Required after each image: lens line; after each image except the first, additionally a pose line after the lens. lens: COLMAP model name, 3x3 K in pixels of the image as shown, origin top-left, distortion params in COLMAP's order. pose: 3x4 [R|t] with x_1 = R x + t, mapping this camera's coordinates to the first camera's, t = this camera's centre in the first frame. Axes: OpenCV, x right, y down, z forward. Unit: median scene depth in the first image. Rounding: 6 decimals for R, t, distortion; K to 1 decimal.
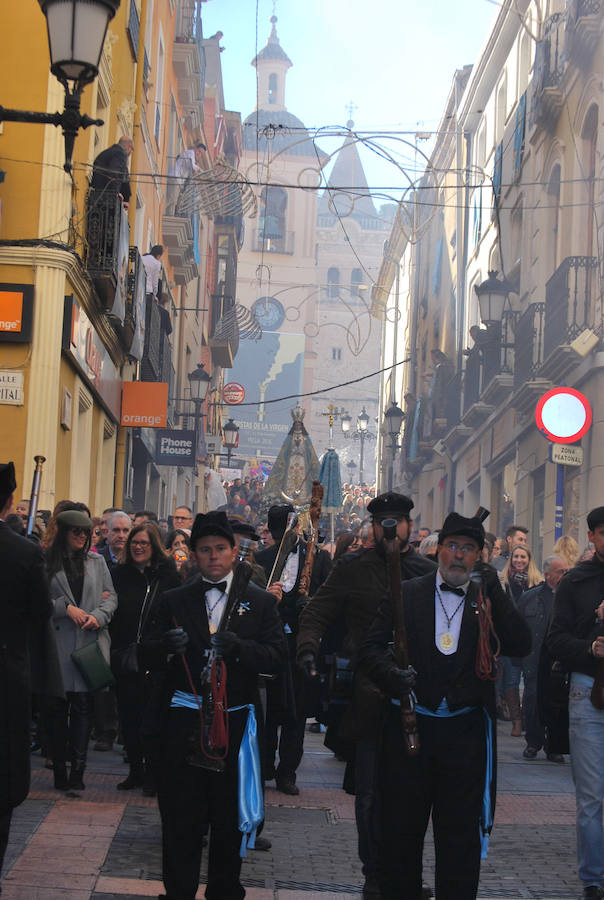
lens RADIAL K [[1964.6, 0, 302.0], [0, 1964.6, 450.0], [0, 0, 1]] dist [-0.021361, -0.104849]
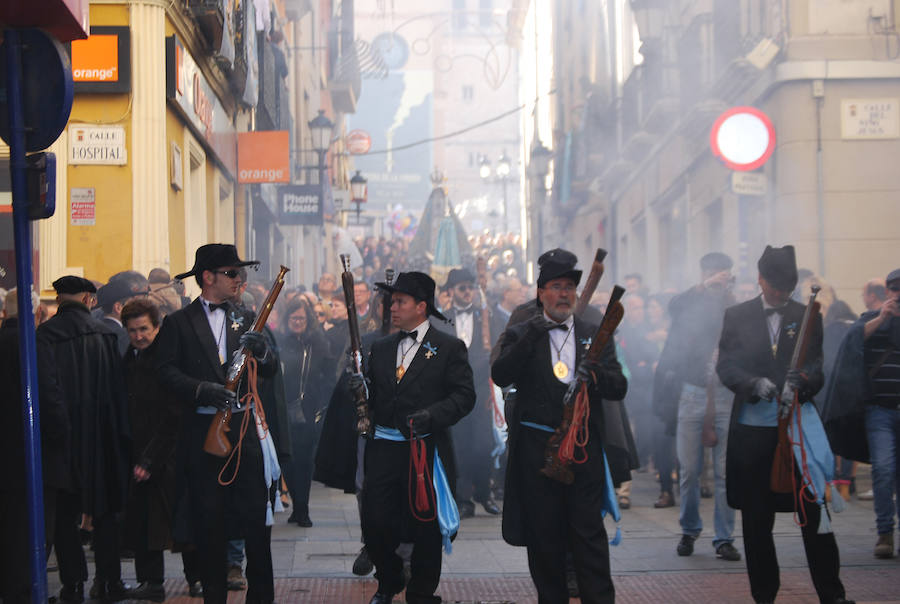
lens RADIAL K [[2179.0, 0, 450.0], [0, 2179.0, 302.0], [0, 0, 1]] dist [-0.018594, 0.383269]
pose [[0.998125, -0.061108, 0.003456, -0.002949], [0.060883, 0.997068, 0.046350, 0.001094], [-0.006279, -0.046053, 0.998919, 0.014998]]
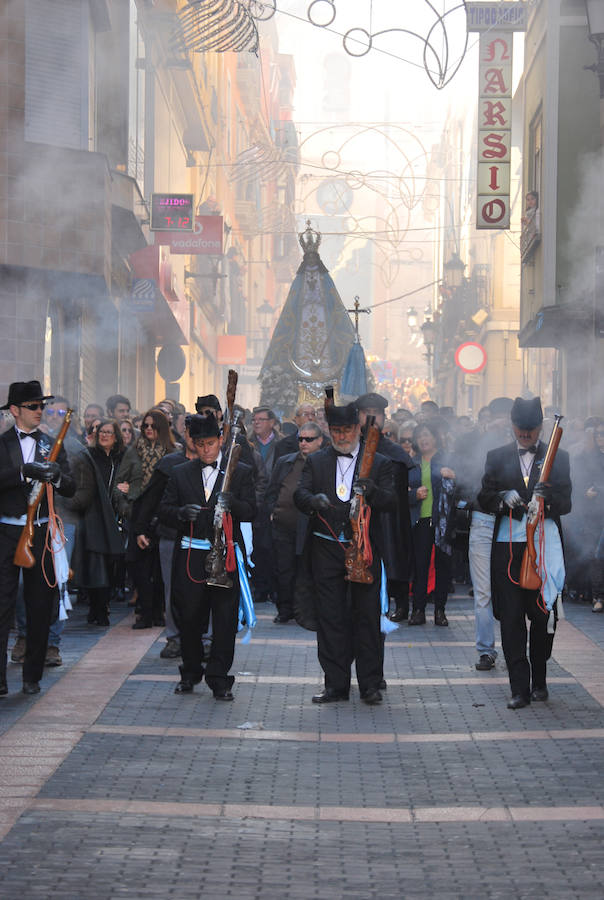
lens RADIAL K [[2179.0, 0, 302.0], [0, 2179.0, 450.0], [0, 0, 1]] dist [-0.018594, 0.383269]
pose [[0.998641, -0.035627, -0.038044, 0.030830], [0.037524, 0.998025, 0.050383, -0.023177], [0.036174, -0.051742, 0.998005, -0.580452]]
